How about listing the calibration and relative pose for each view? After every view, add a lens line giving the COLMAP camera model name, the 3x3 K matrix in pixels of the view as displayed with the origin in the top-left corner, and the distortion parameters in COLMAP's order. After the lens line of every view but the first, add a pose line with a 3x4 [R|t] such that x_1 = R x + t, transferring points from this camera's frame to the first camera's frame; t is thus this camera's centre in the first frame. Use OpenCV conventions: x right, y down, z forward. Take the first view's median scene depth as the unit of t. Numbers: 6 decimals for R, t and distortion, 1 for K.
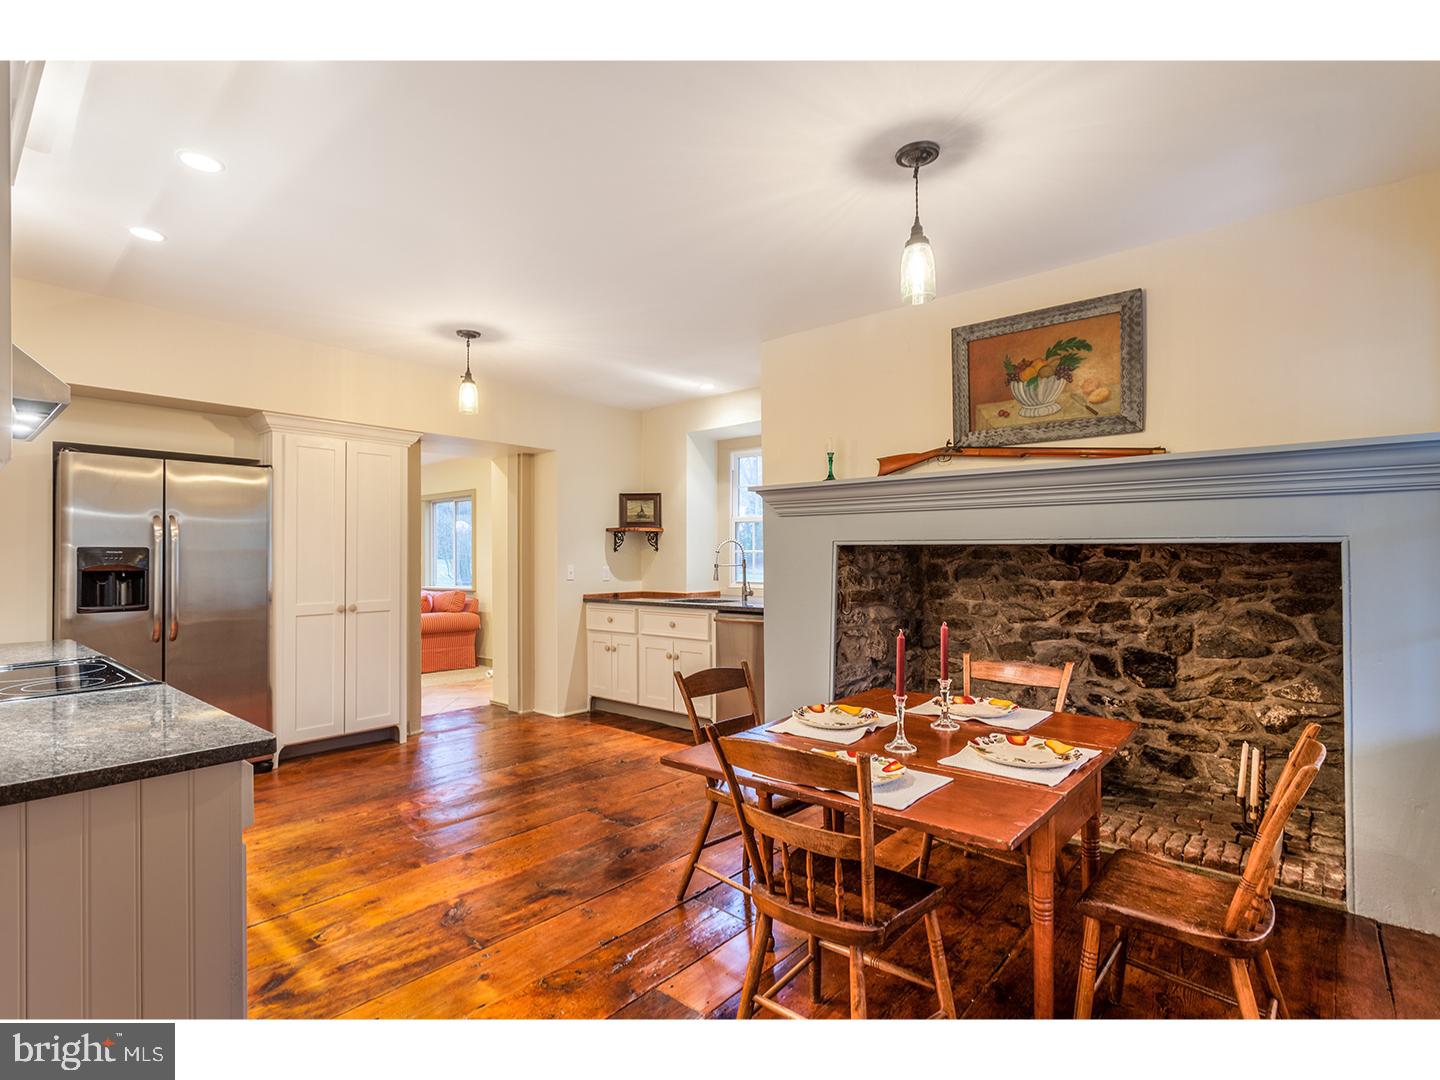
lens RADIAL K [[705.2, 0, 704.1], [0, 705.2, 538.3], [0, 0, 1]] dist [-0.006099, -0.000033]
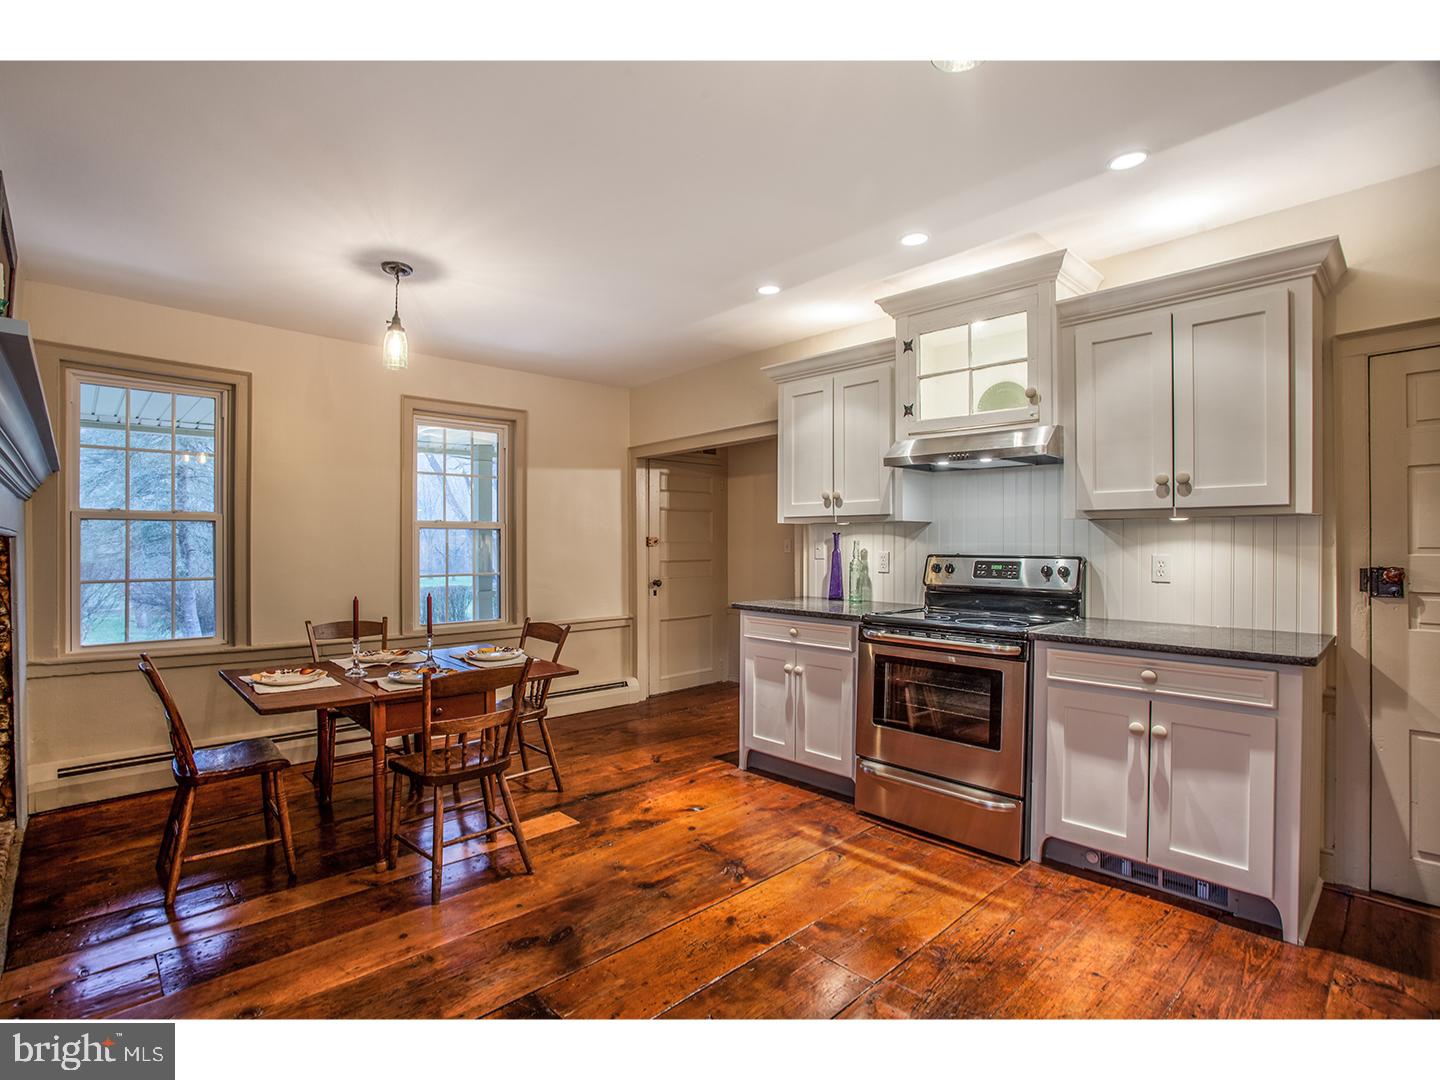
lens RADIAL K [[705.2, 0, 704.1], [0, 705.2, 538.3], [0, 0, 1]] dist [-0.006099, -0.000033]
pose [[-0.996211, 0.007557, 0.086642, -0.270819], [0.005709, 0.999751, -0.021553, 0.026943], [-0.086783, -0.020977, -0.996006, 1.425187]]
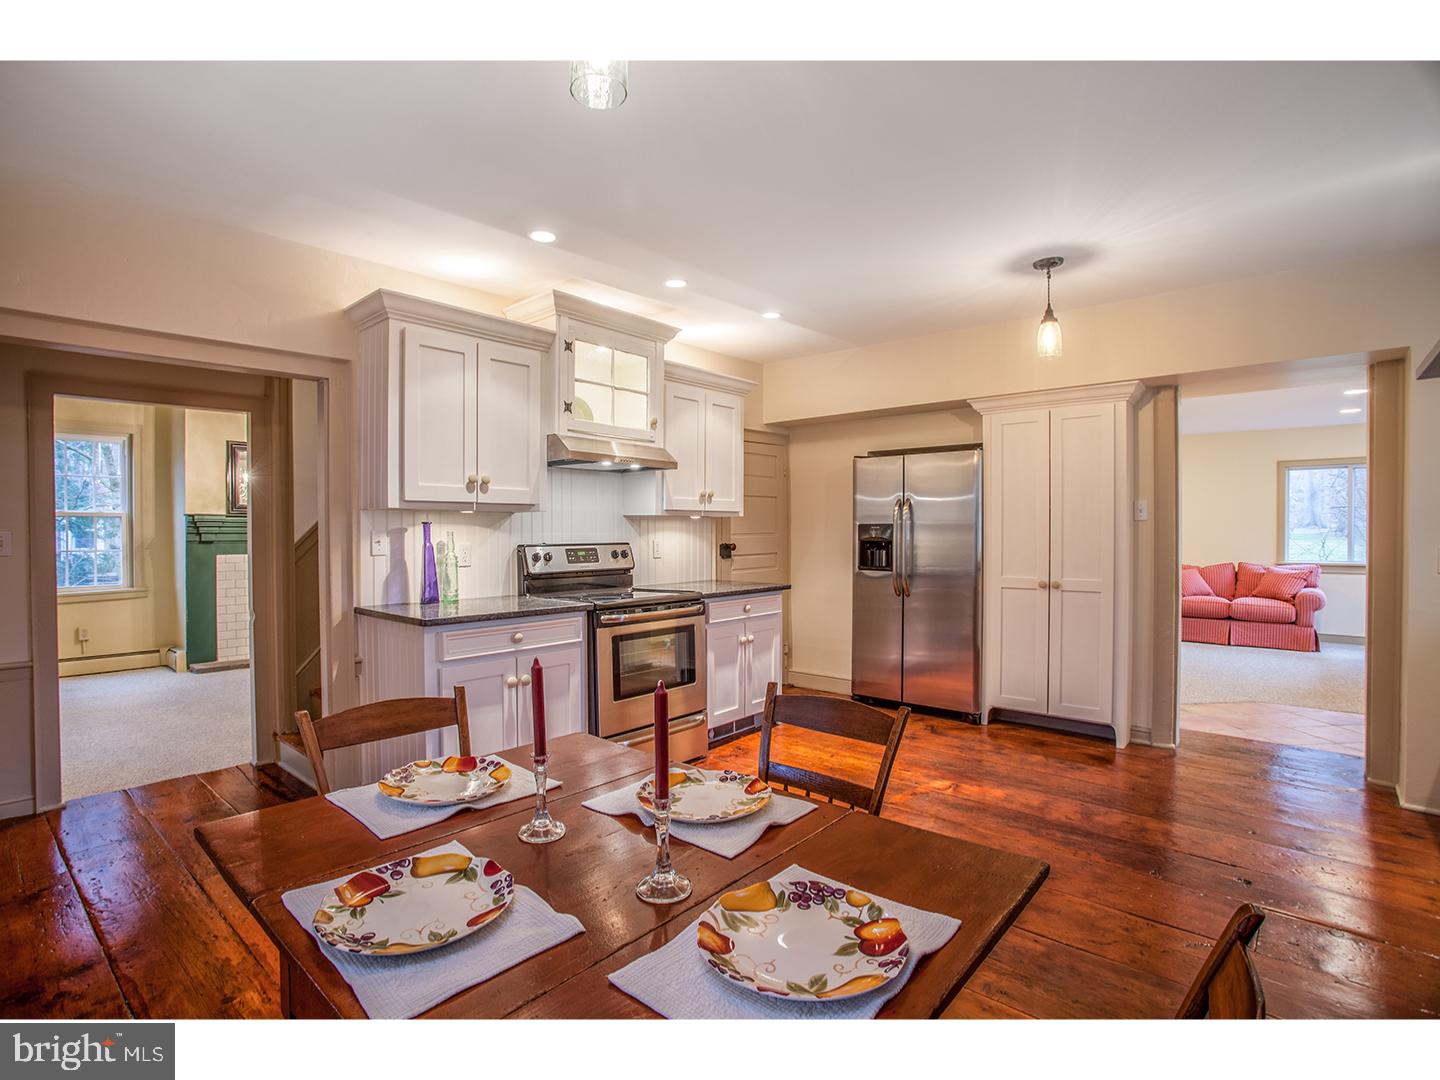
lens RADIAL K [[705.2, 0, 704.1], [0, 705.2, 538.3], [0, 0, 1]] dist [-0.006099, -0.000033]
pose [[-0.024103, 0.014794, -0.999600, 0.544950], [0.026372, 0.999552, 0.014157, 0.012665], [0.999362, -0.026020, -0.024482, 0.662370]]
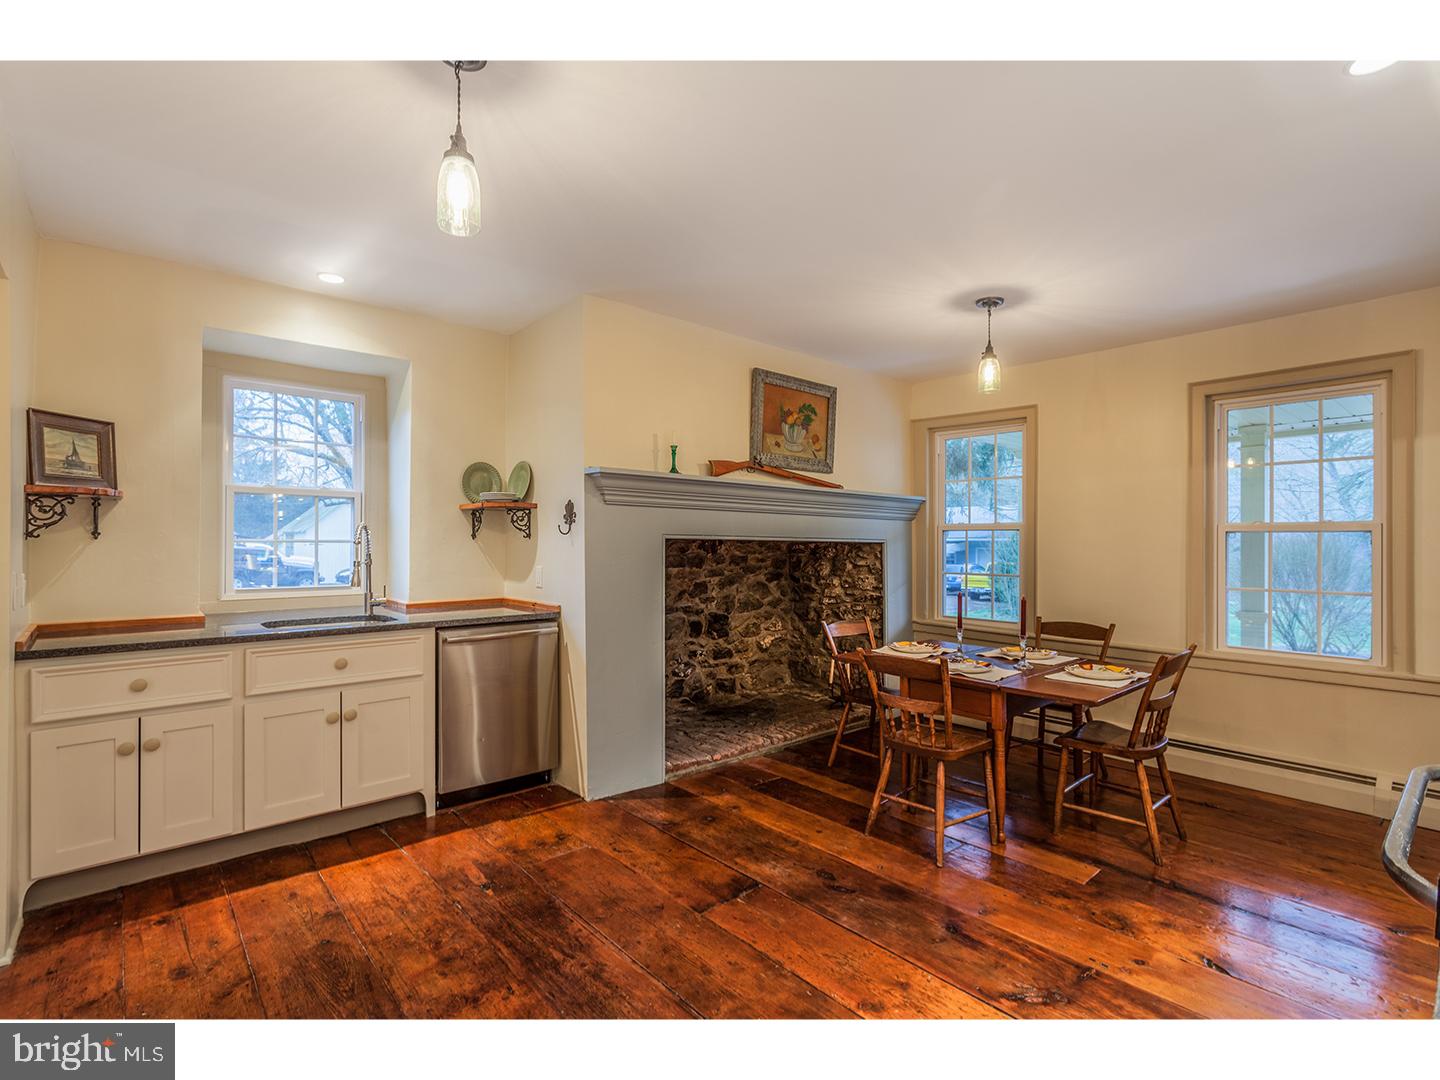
lens RADIAL K [[705.2, 0, 704.1], [0, 705.2, 538.3], [0, 0, 1]] dist [-0.006099, -0.000033]
pose [[0.114848, 0.010393, 0.993329, -0.827923], [-0.027470, 0.999596, -0.007283, 0.015612], [-0.993003, -0.026451, 0.115087, 0.867211]]
